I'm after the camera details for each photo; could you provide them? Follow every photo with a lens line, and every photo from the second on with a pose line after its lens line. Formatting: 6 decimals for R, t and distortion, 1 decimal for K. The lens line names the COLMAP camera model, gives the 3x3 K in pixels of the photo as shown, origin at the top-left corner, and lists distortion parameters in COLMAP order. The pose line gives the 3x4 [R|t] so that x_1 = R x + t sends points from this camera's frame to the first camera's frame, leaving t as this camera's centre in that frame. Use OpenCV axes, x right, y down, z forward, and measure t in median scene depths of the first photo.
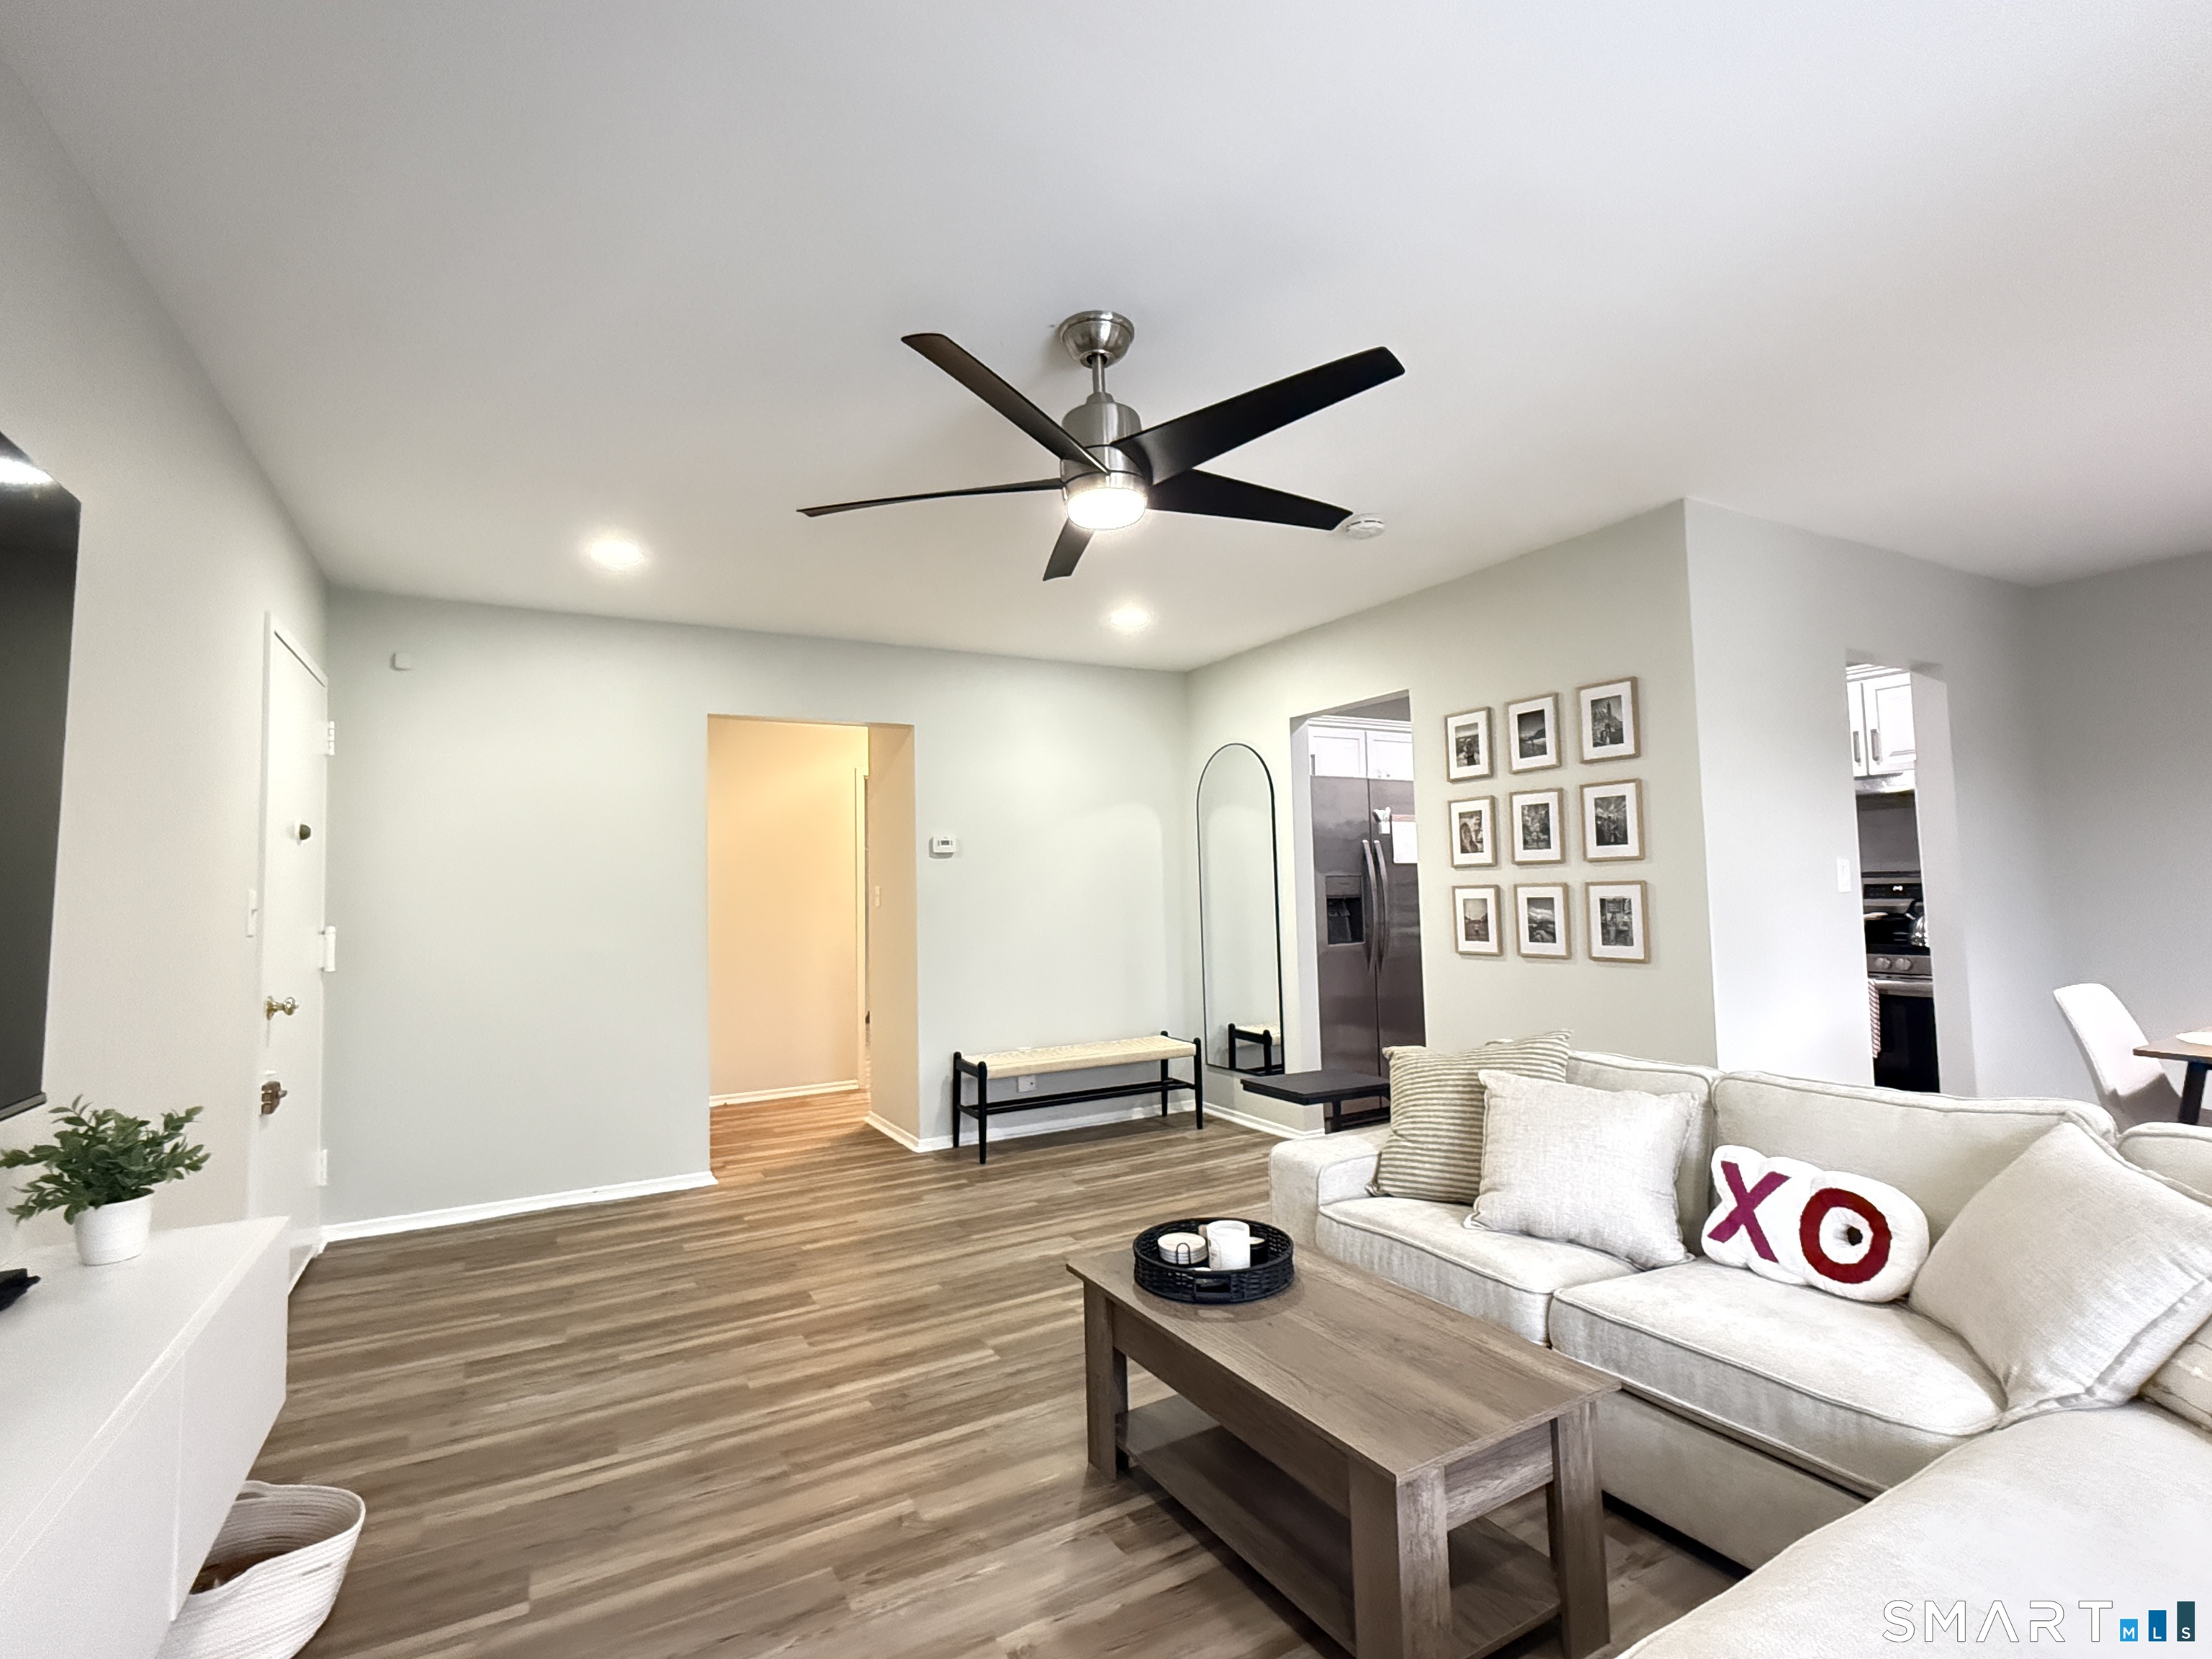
lens RADIAL K [[1029.5, 0, 1106.0], [0, 1029.5, 829.5], [0, 0, 1]] dist [0.009512, -0.000042]
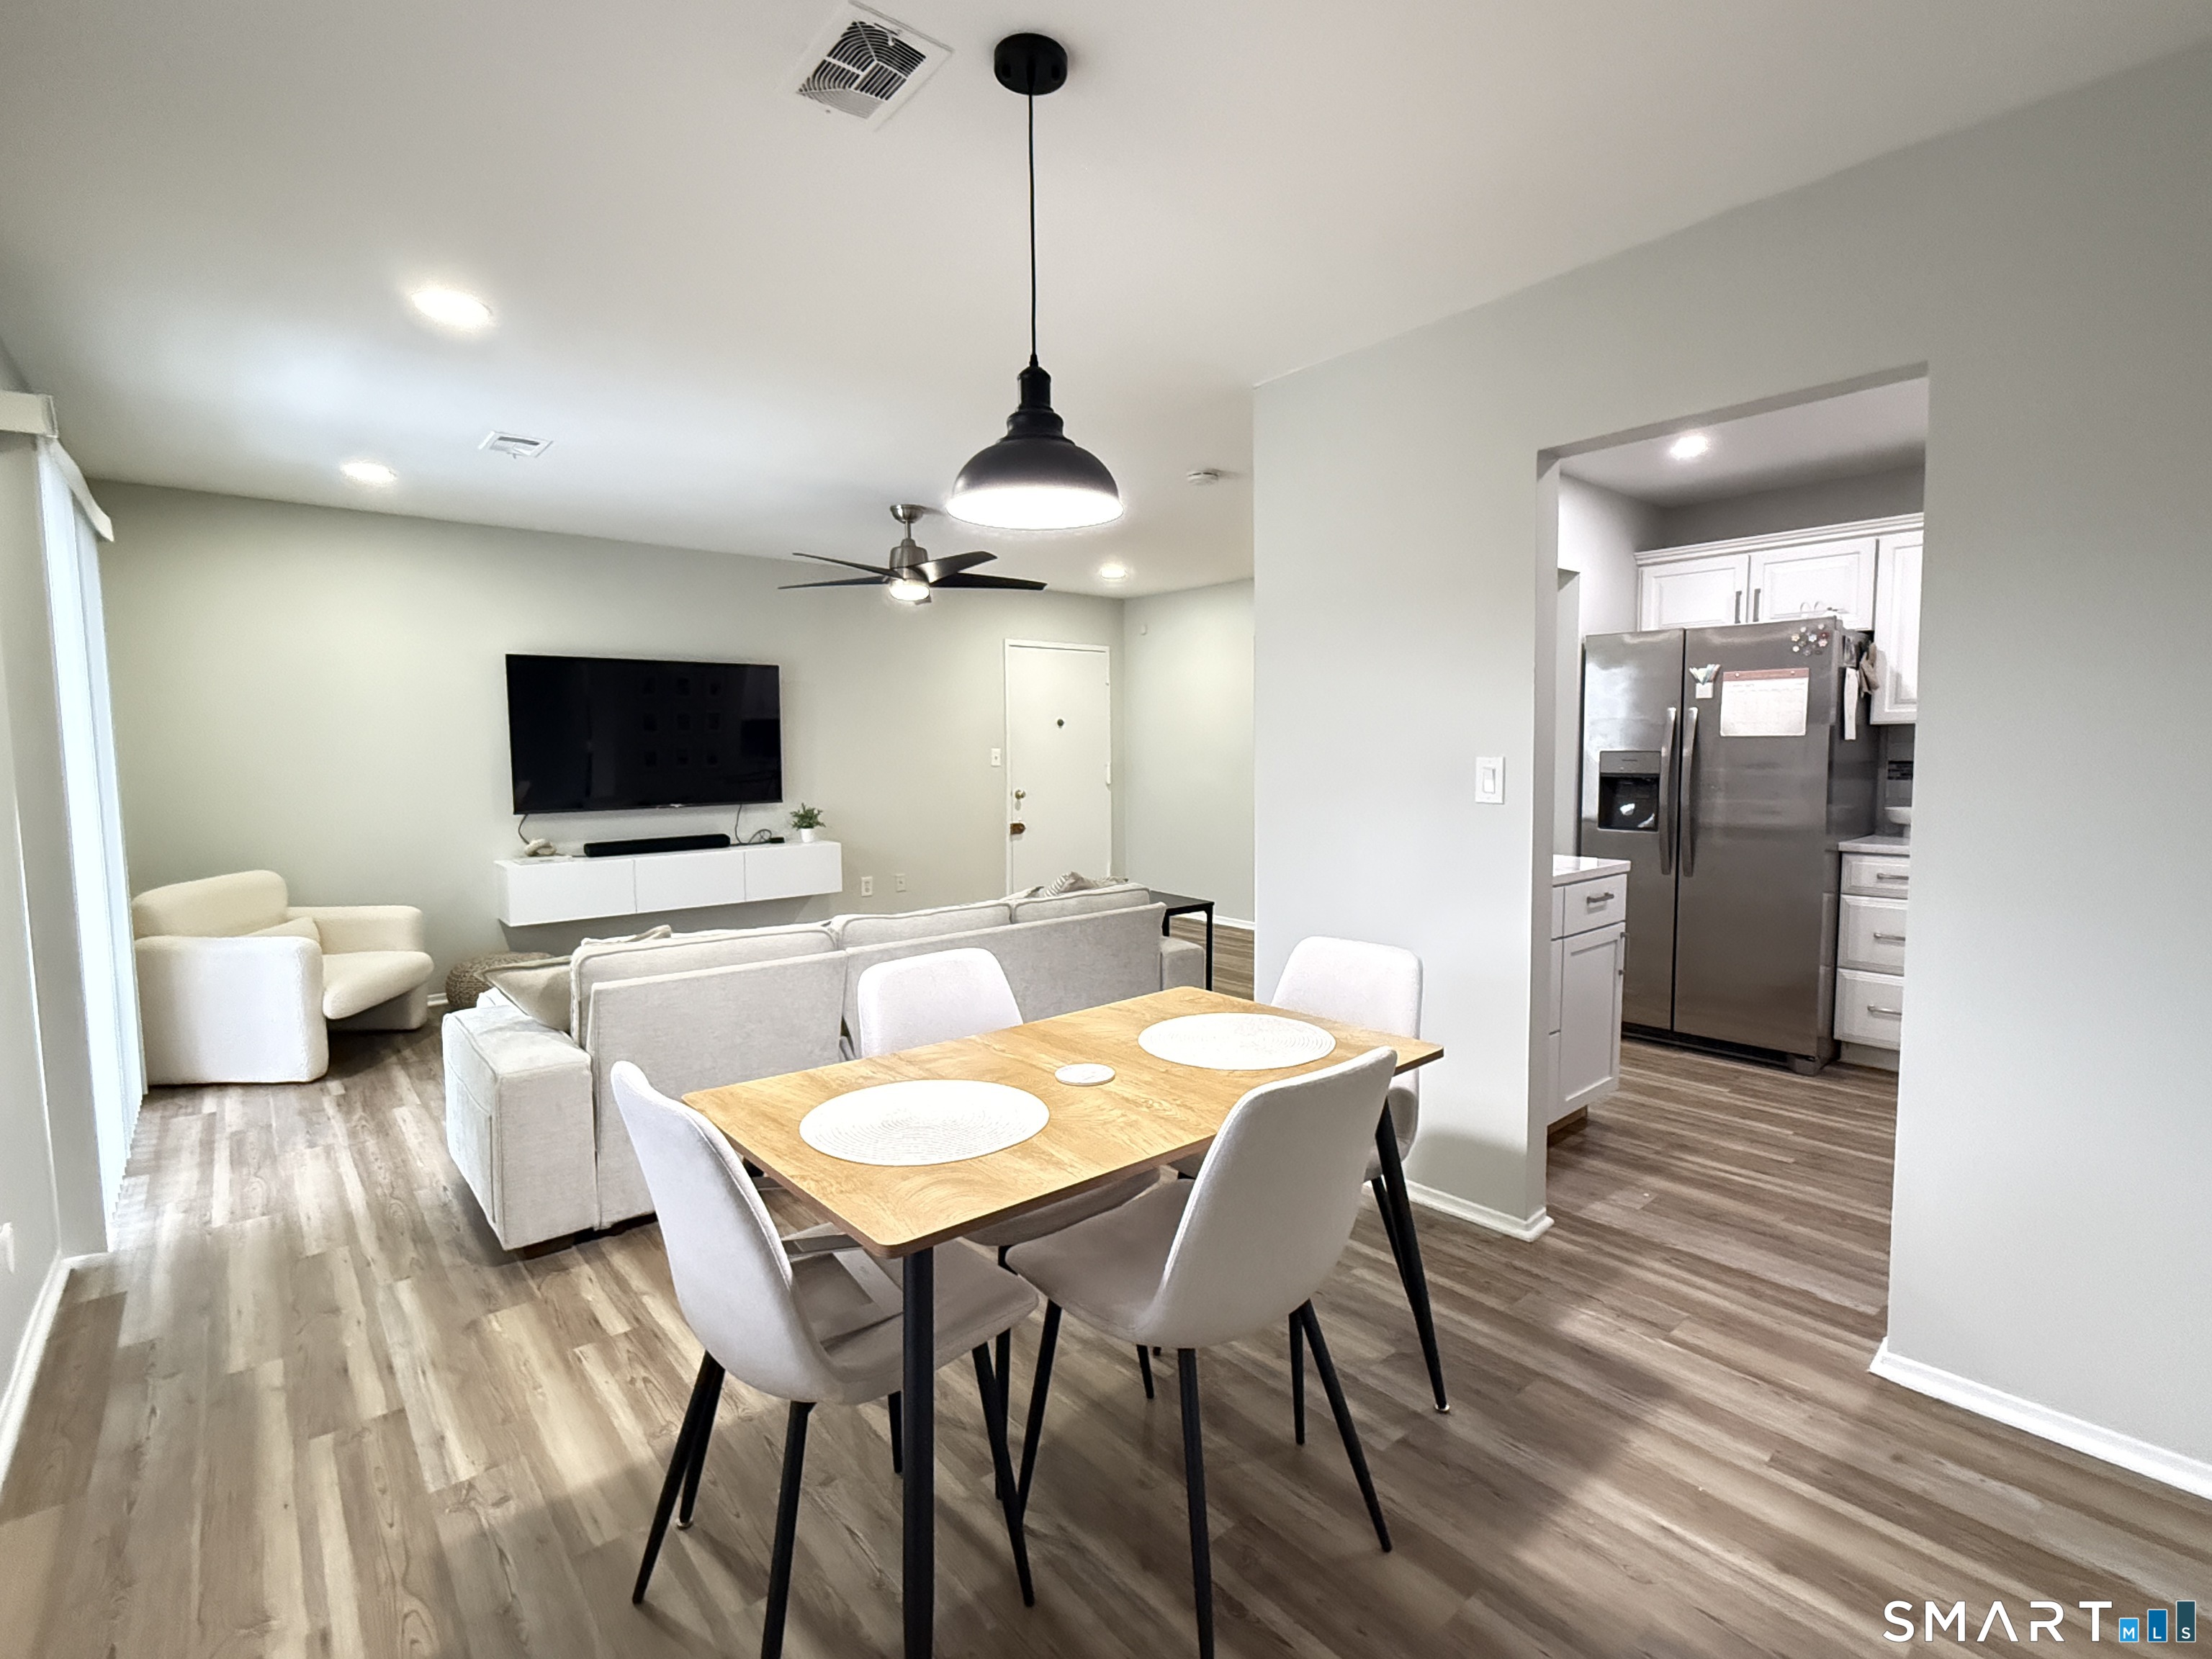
lens RADIAL K [[1029.5, 0, 1106.0], [0, 1029.5, 829.5], [0, 0, 1]] dist [0.009512, -0.000042]
pose [[0.195508, 0.102651, -0.975315, 1.011201], [0.066734, 0.990809, 0.117659, -0.020278], [0.978429, -0.088090, 0.186861, 0.400089]]
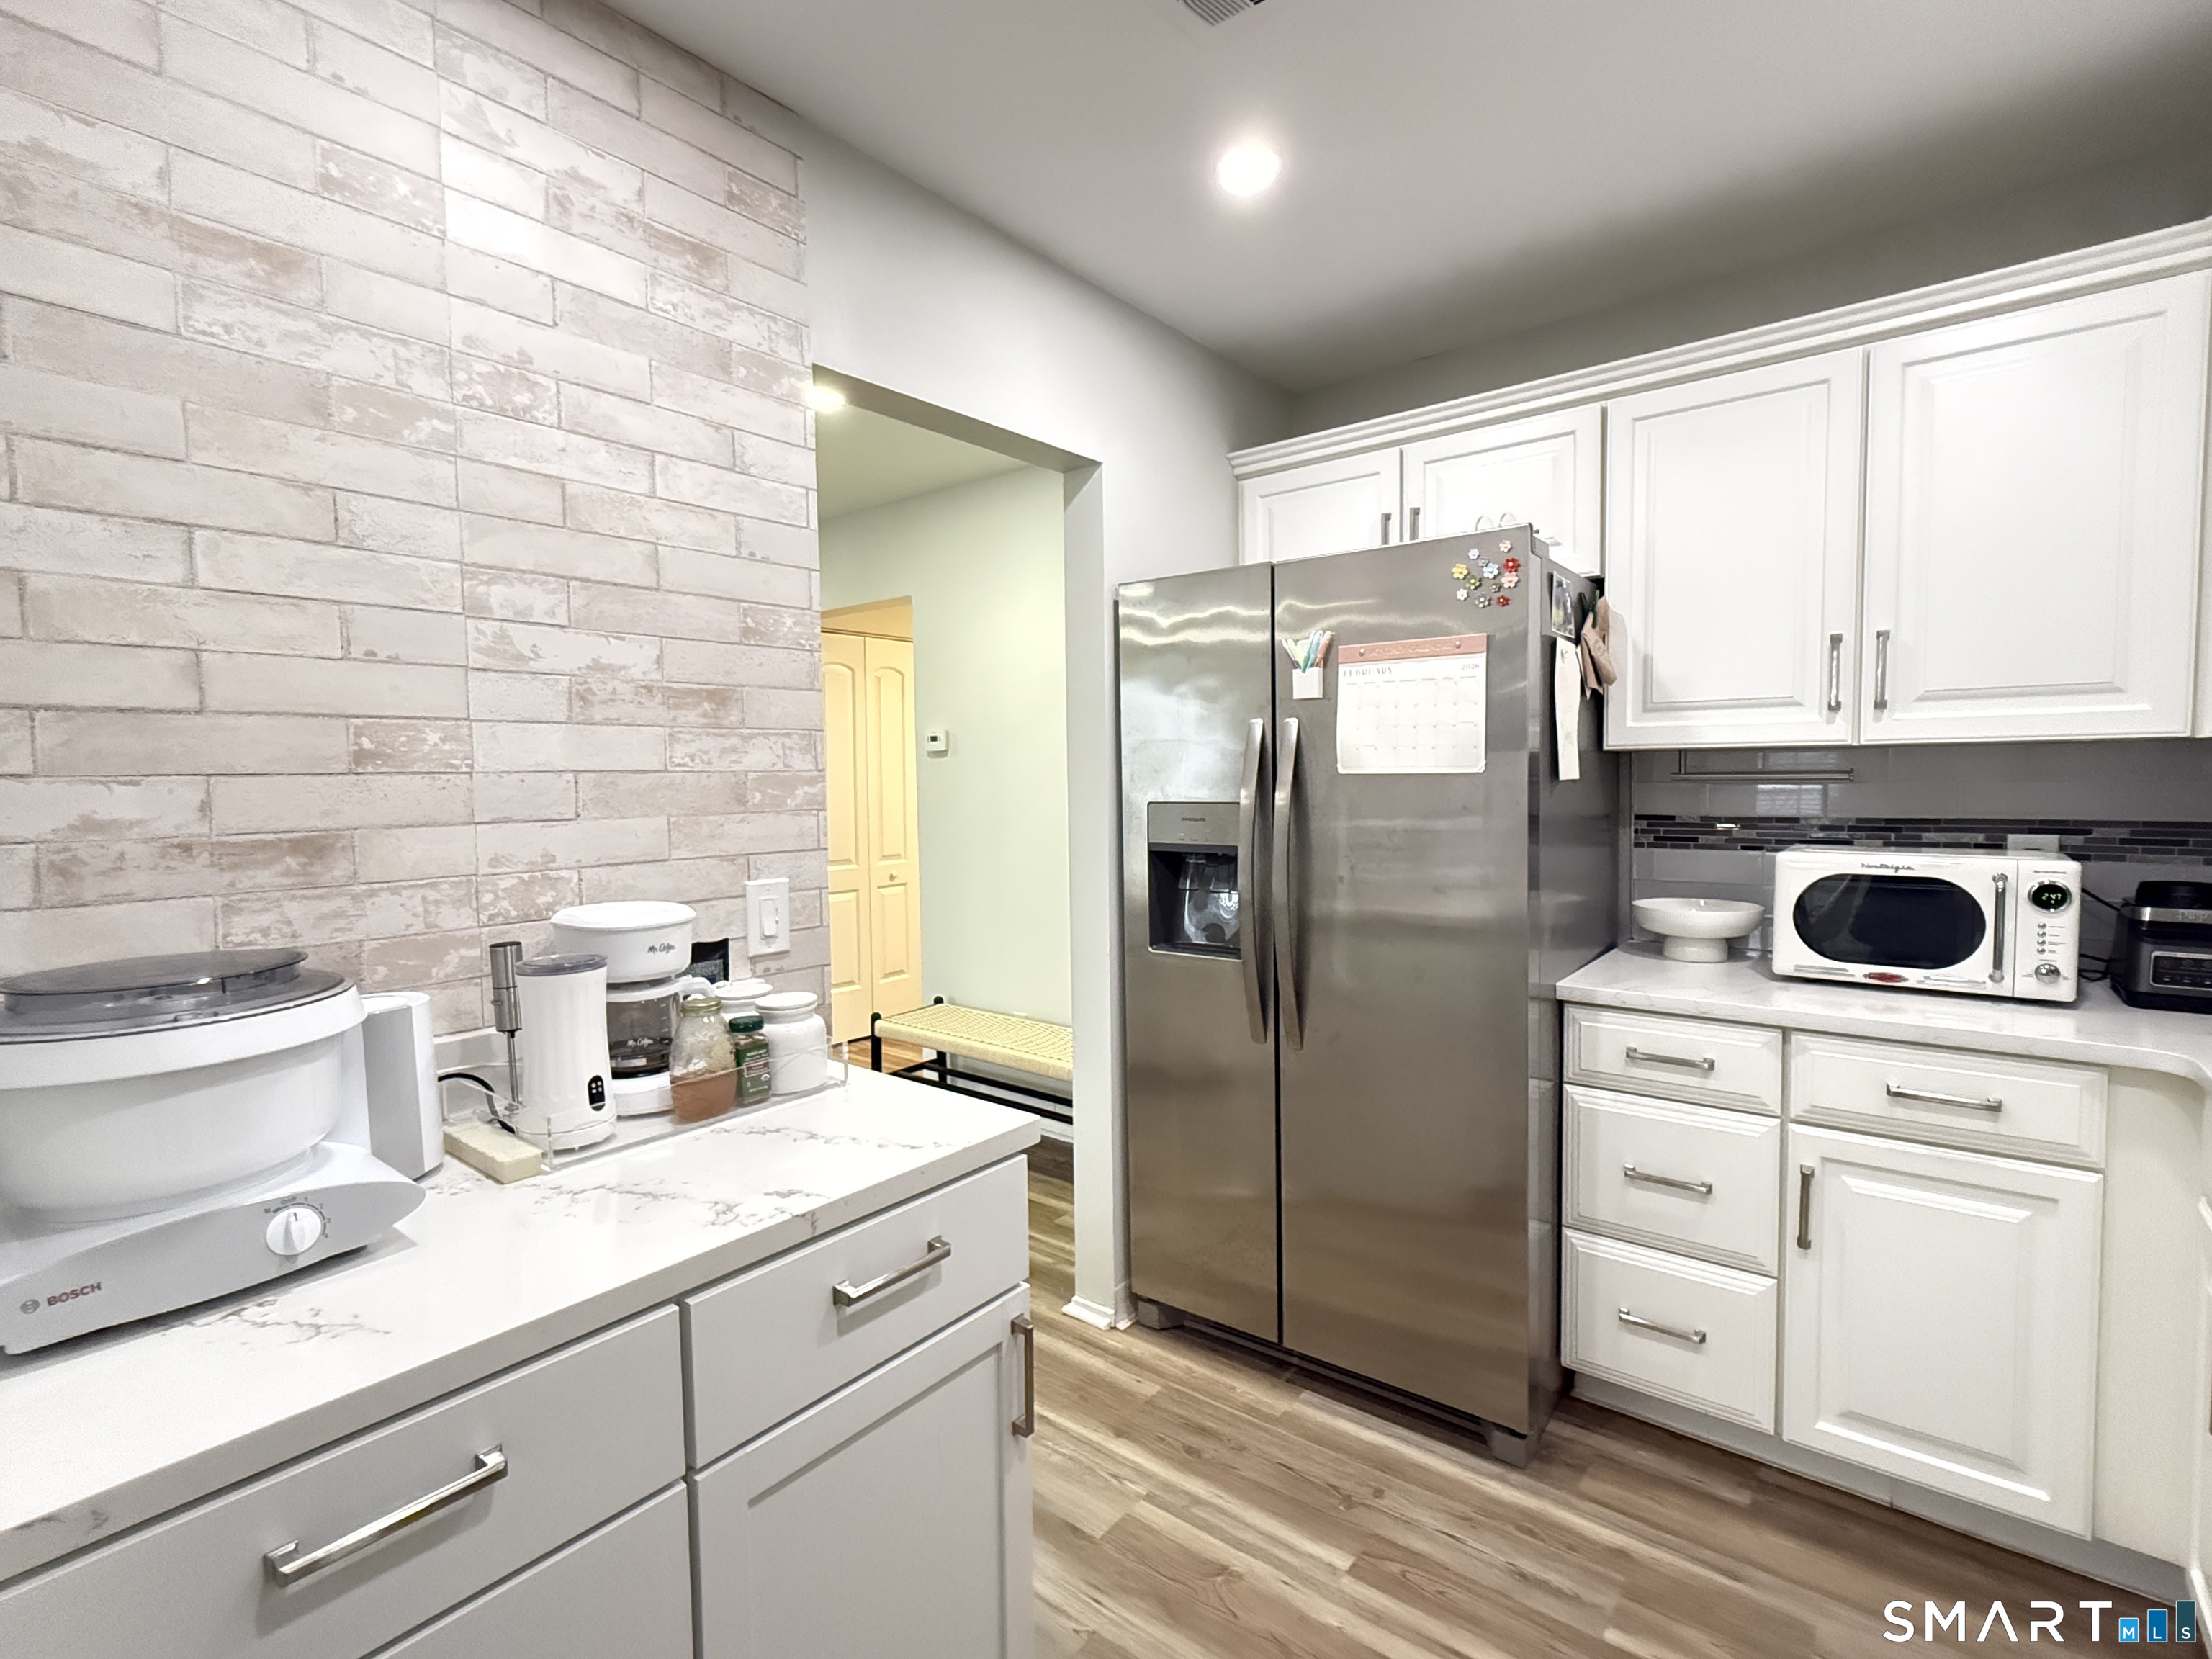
lens RADIAL K [[1029.5, 0, 1106.0], [0, 1029.5, 829.5], [0, 0, 1]] dist [0.009512, -0.000042]
pose [[0.371351, 0.070284, -0.925828, 0.640965], [0.064634, 0.992755, 0.101290, 0.010137], [0.926240, -0.097454, 0.364118, 0.805395]]
